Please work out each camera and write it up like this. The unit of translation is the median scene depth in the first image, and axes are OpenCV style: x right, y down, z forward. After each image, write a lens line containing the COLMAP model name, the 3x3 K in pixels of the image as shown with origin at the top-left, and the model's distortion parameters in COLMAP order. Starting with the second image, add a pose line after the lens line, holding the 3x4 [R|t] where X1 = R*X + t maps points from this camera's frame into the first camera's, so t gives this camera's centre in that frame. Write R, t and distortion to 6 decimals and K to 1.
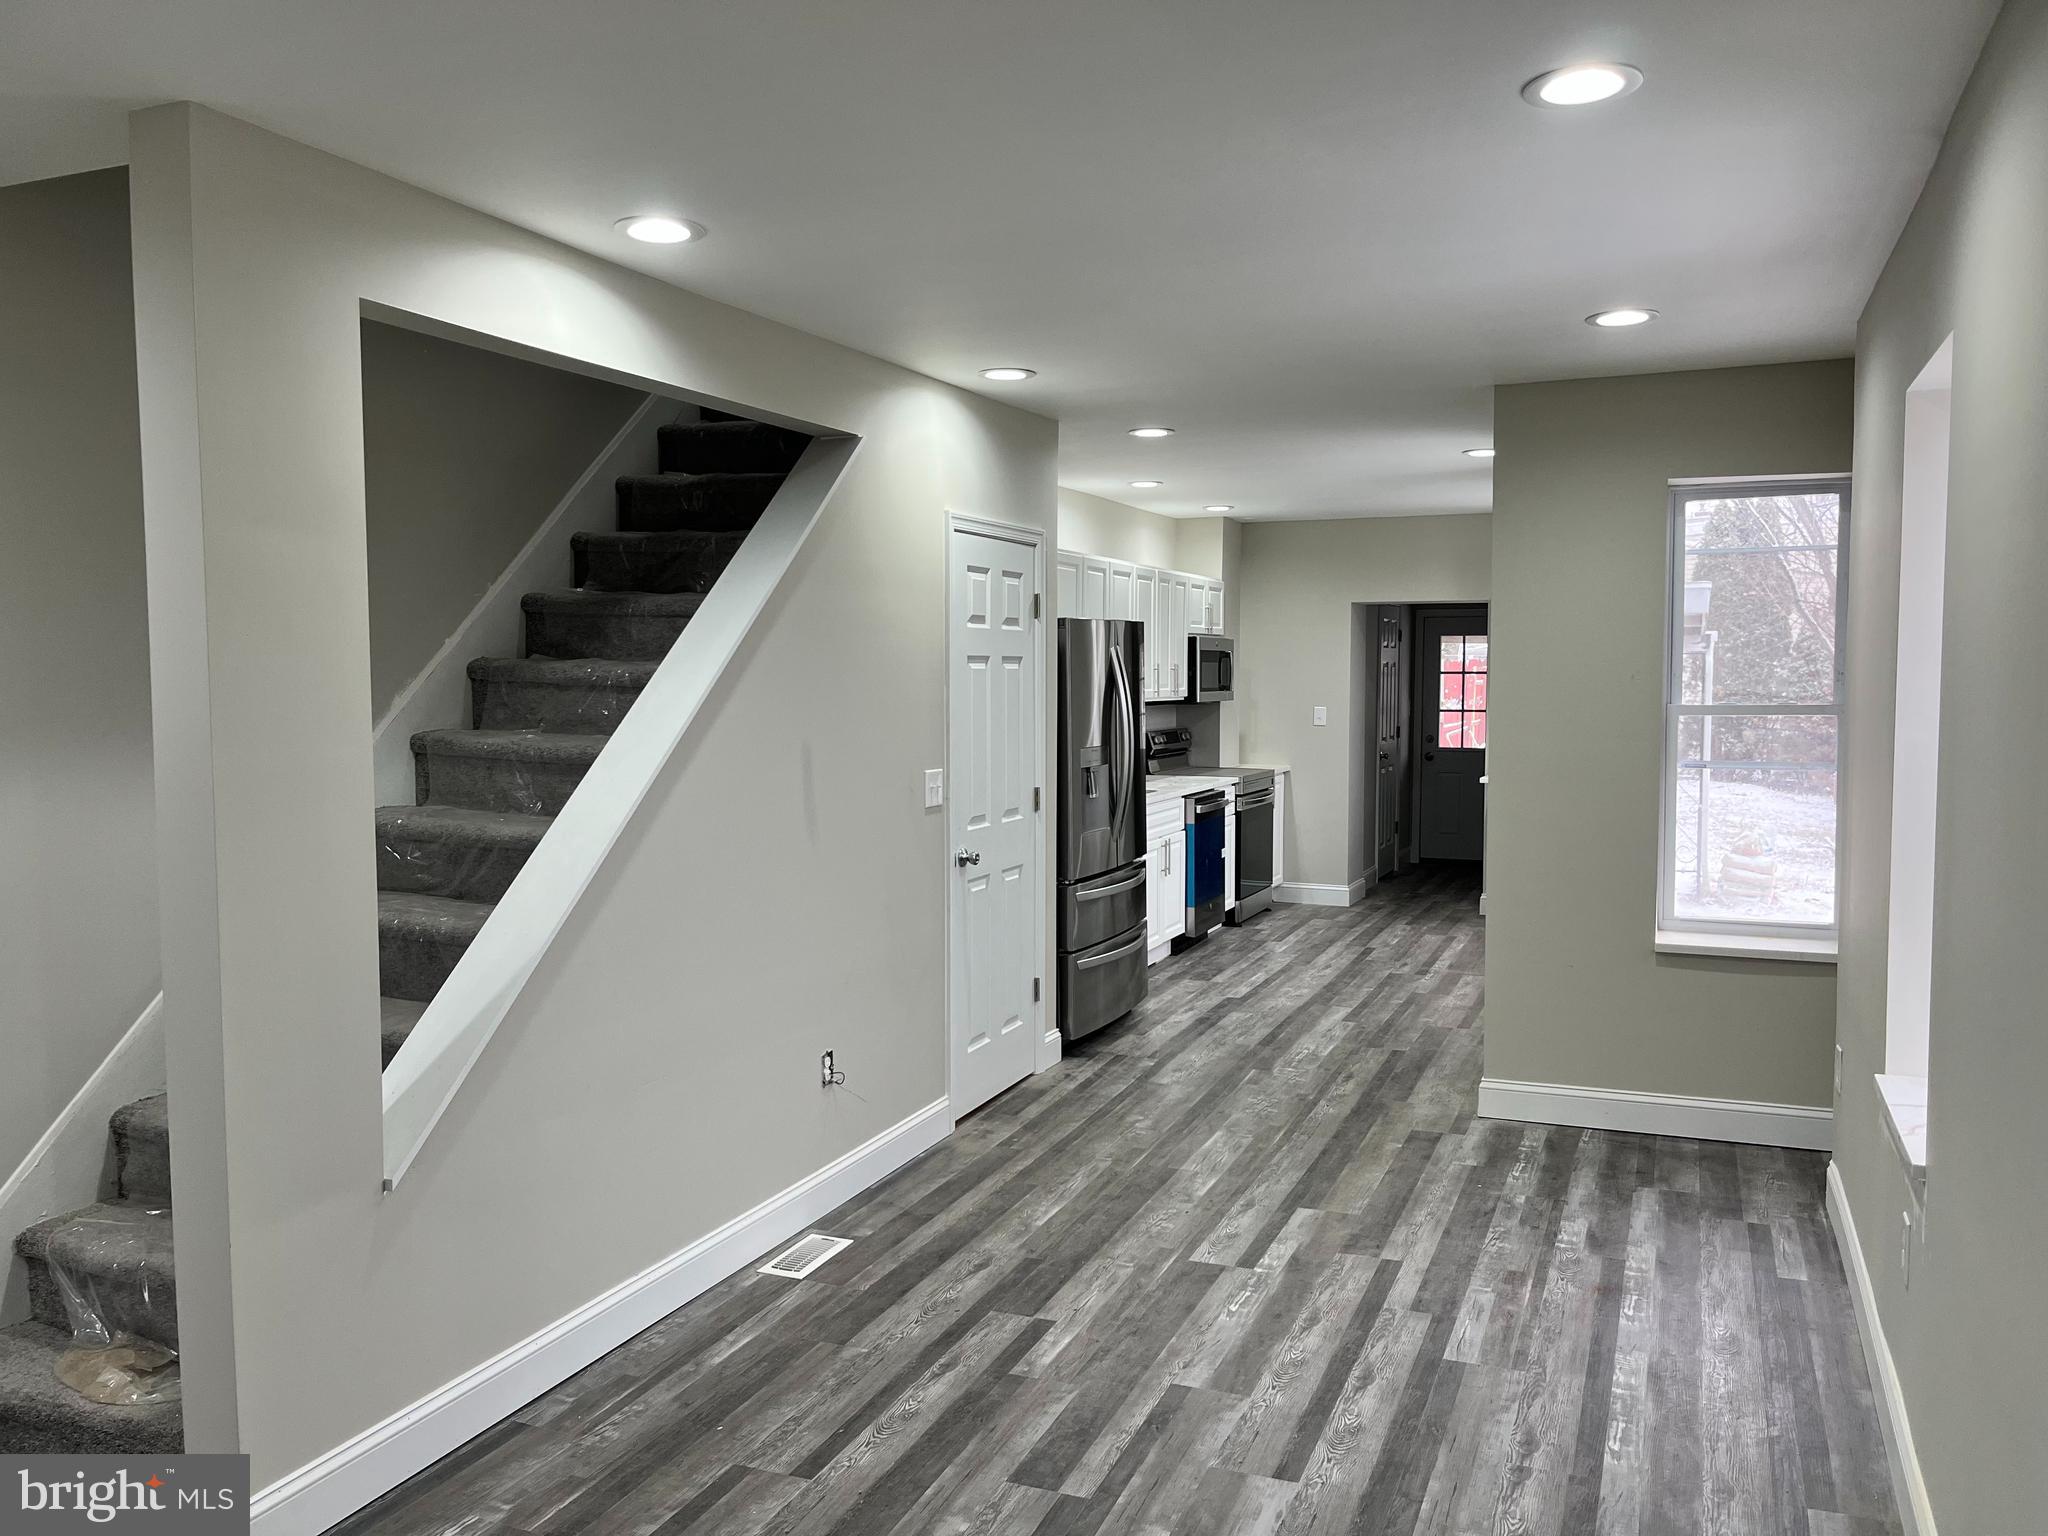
lens RADIAL K [[1567.2, 0, 1020.6], [0, 1567.2, 759.0], [0, 0, 1]] dist [0.014251, -0.011411]
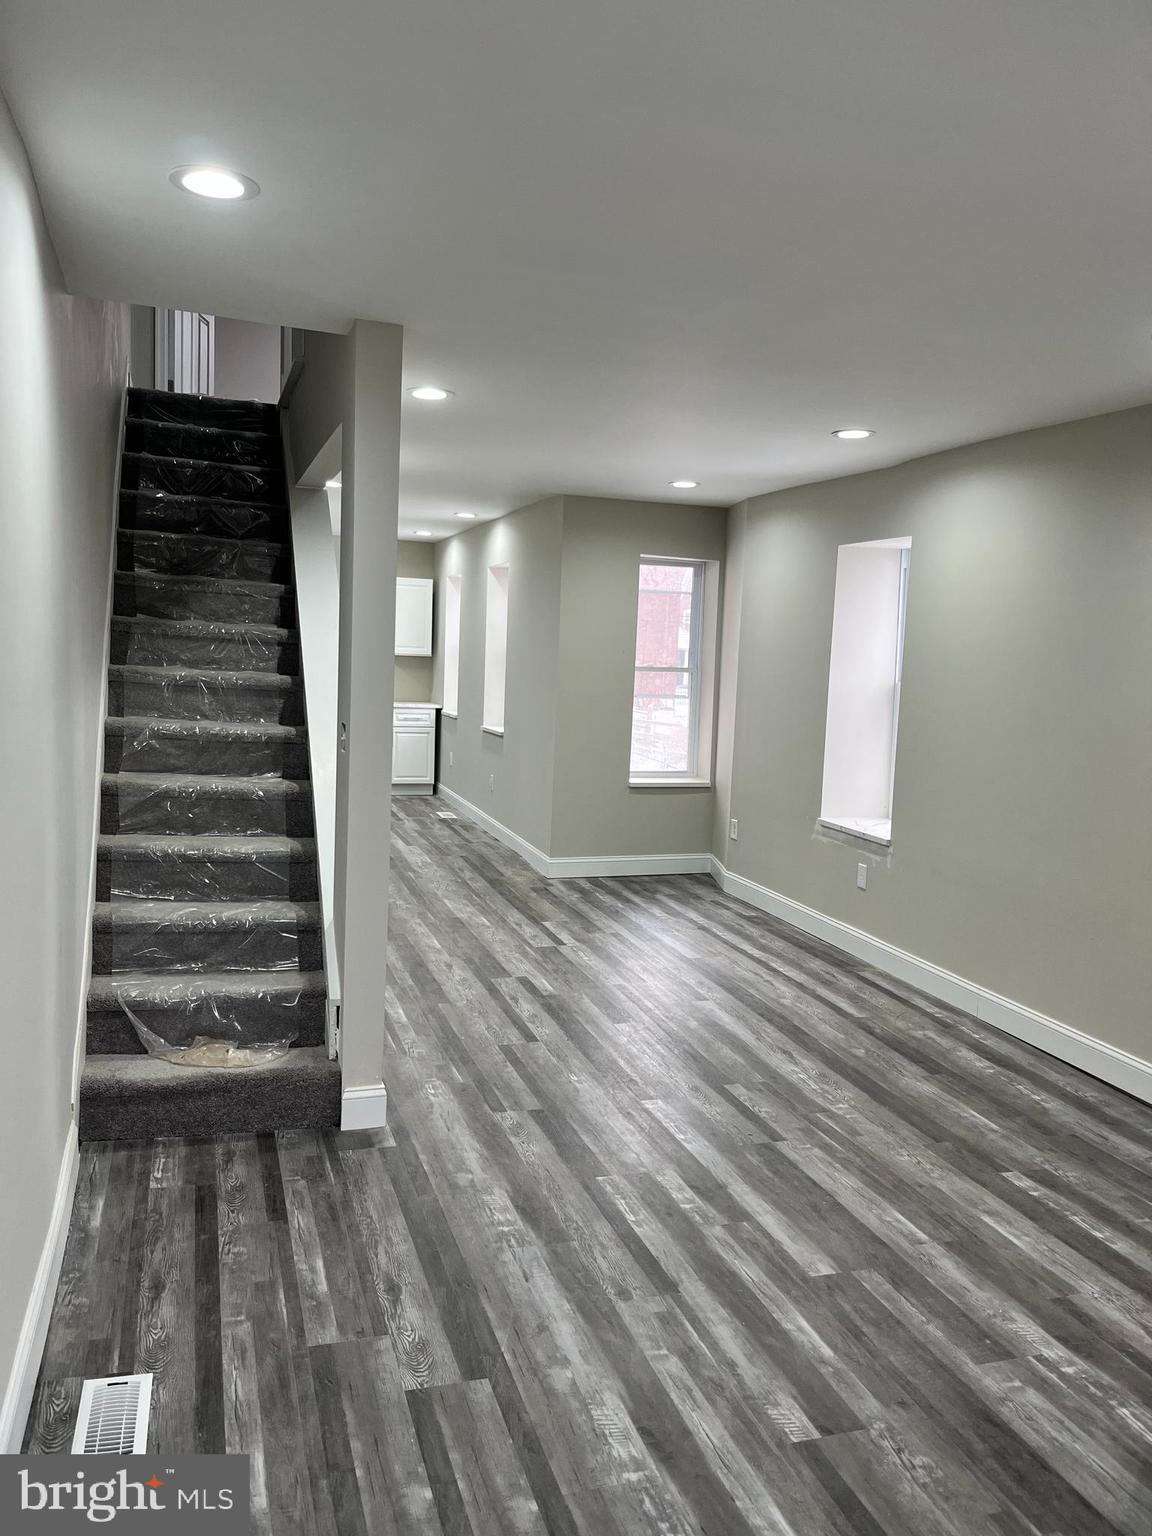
lens RADIAL K [[1175.4, 0, 570.3], [0, 1175.4, 771.0], [0, 0, 1]] dist [0.014251, -0.011411]
pose [[0.750603, -0.036751, 0.659731, -0.594336], [-0.004750, 0.998126, 0.061007, 0.008196], [-0.660737, -0.048926, 0.749022, -0.082514]]
